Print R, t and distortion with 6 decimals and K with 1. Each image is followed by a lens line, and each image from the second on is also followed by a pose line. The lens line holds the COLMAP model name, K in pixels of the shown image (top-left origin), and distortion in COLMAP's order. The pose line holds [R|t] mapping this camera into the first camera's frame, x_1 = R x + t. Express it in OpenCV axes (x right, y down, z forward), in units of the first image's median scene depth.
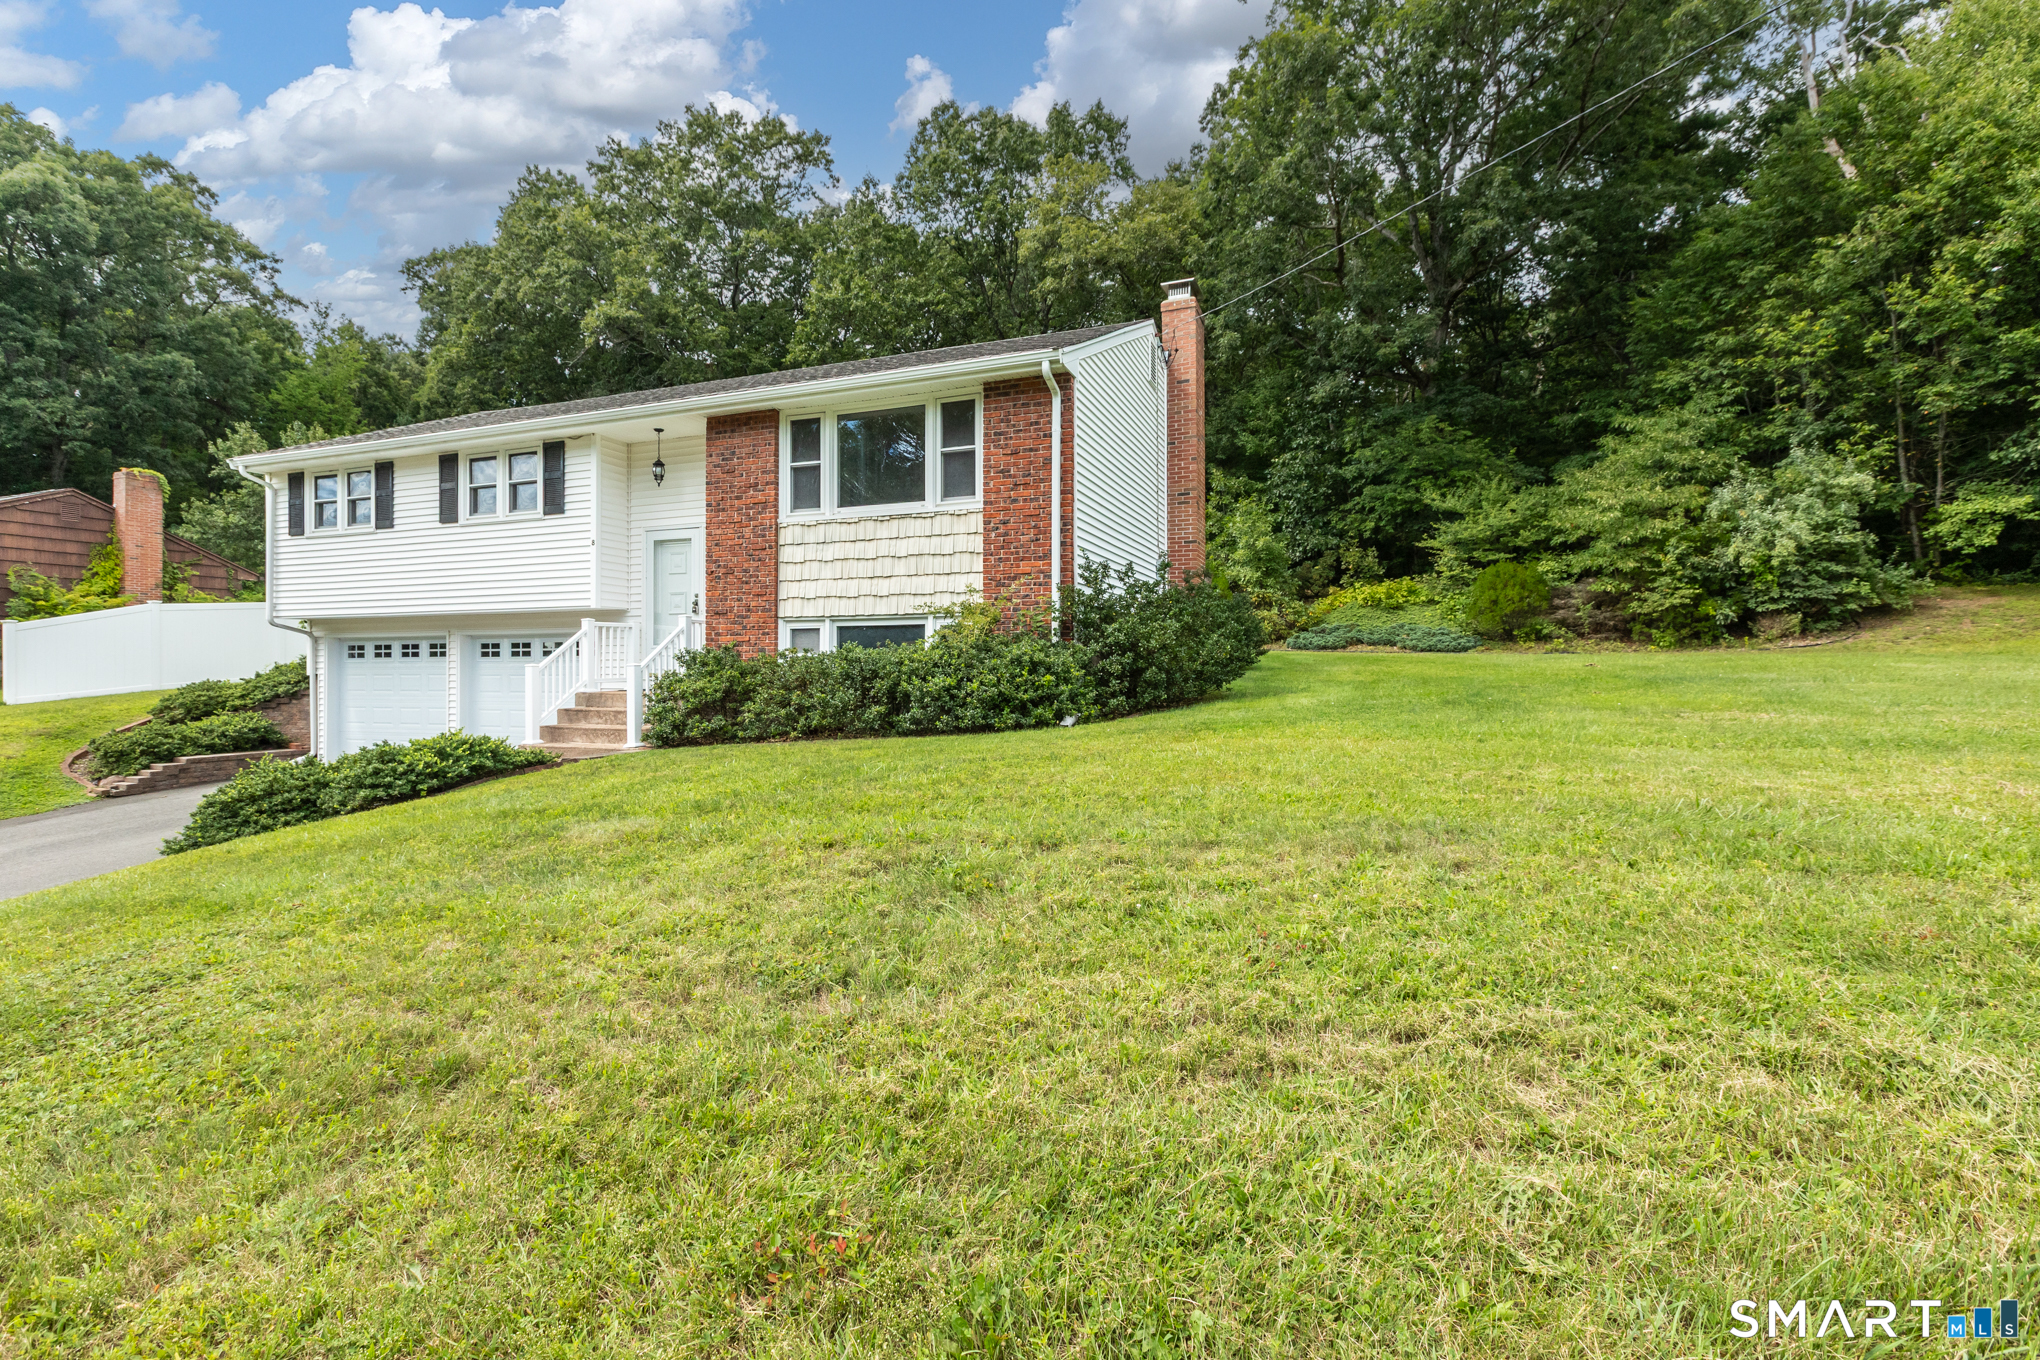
lens RADIAL K [[911.1, 0, 999.5], [0, 911.1, 671.3], [0, 0, 1]] dist [-0.002685, -0.000859]
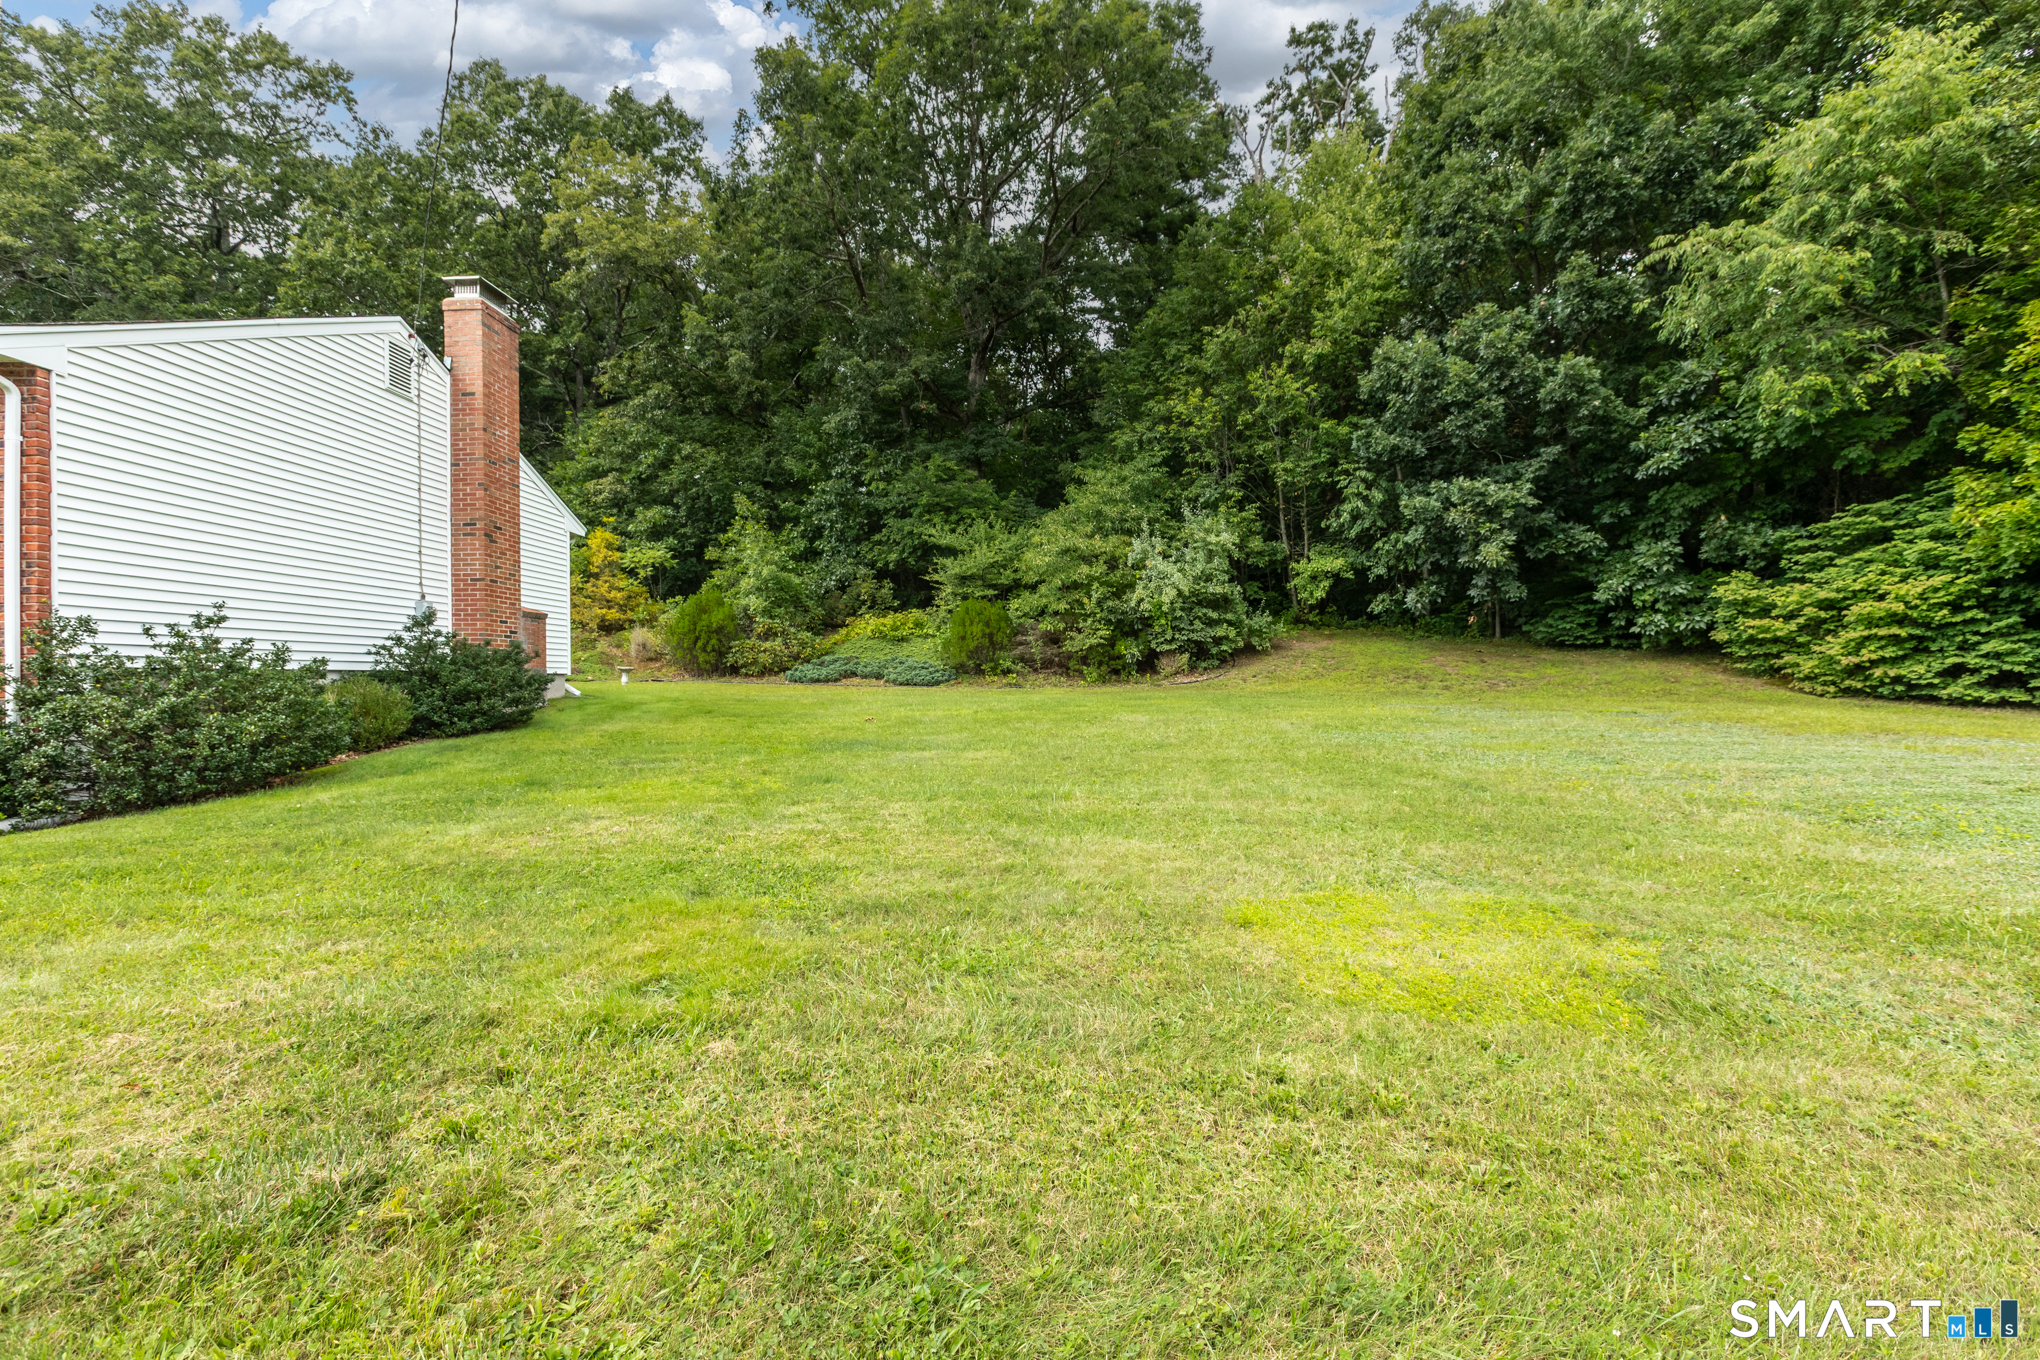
lens RADIAL K [[890.1, 0, 1020.0], [0, 890.1, 680.0], [0, 0, 1]] dist [-0.003056, 0.000226]
pose [[0.940725, -0.007658, 0.339084, 0.303747], [0.008514, 0.999963, -0.001039, -0.030777], [-0.339063, 0.003865, 0.940756, 0.021513]]
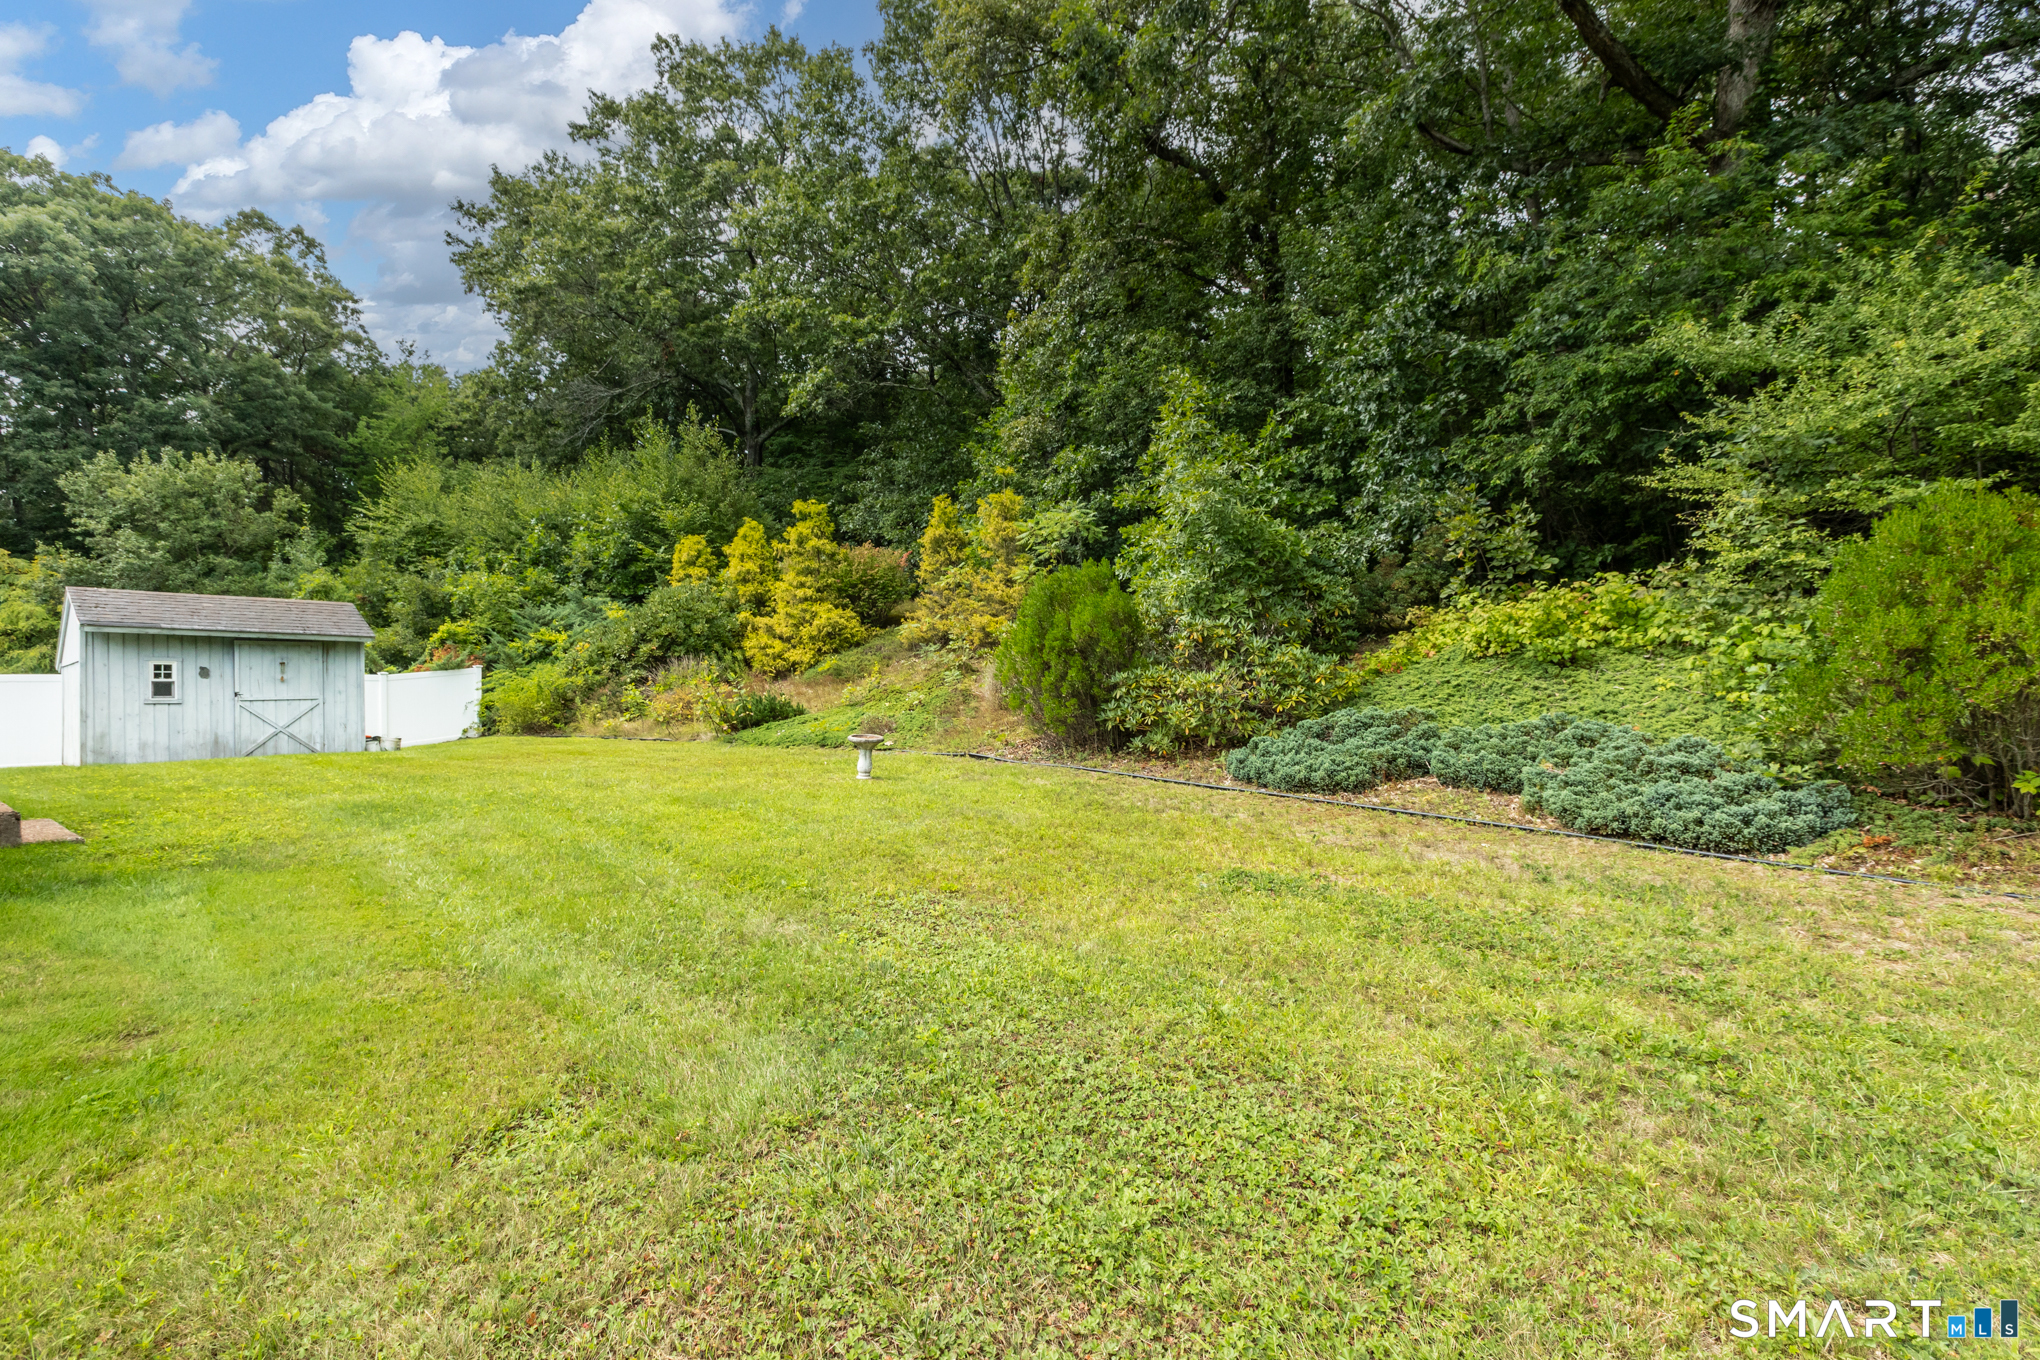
lens RADIAL K [[890.1, 0, 1020.0], [0, 890.1, 680.0], [0, 0, 1]] dist [-0.003056, 0.000226]
pose [[0.957076, -0.005107, -0.289793, 0.452181], [-0.000046, 0.999842, -0.017773, -0.077192], [0.289838, 0.017024, 0.956924, 0.829734]]
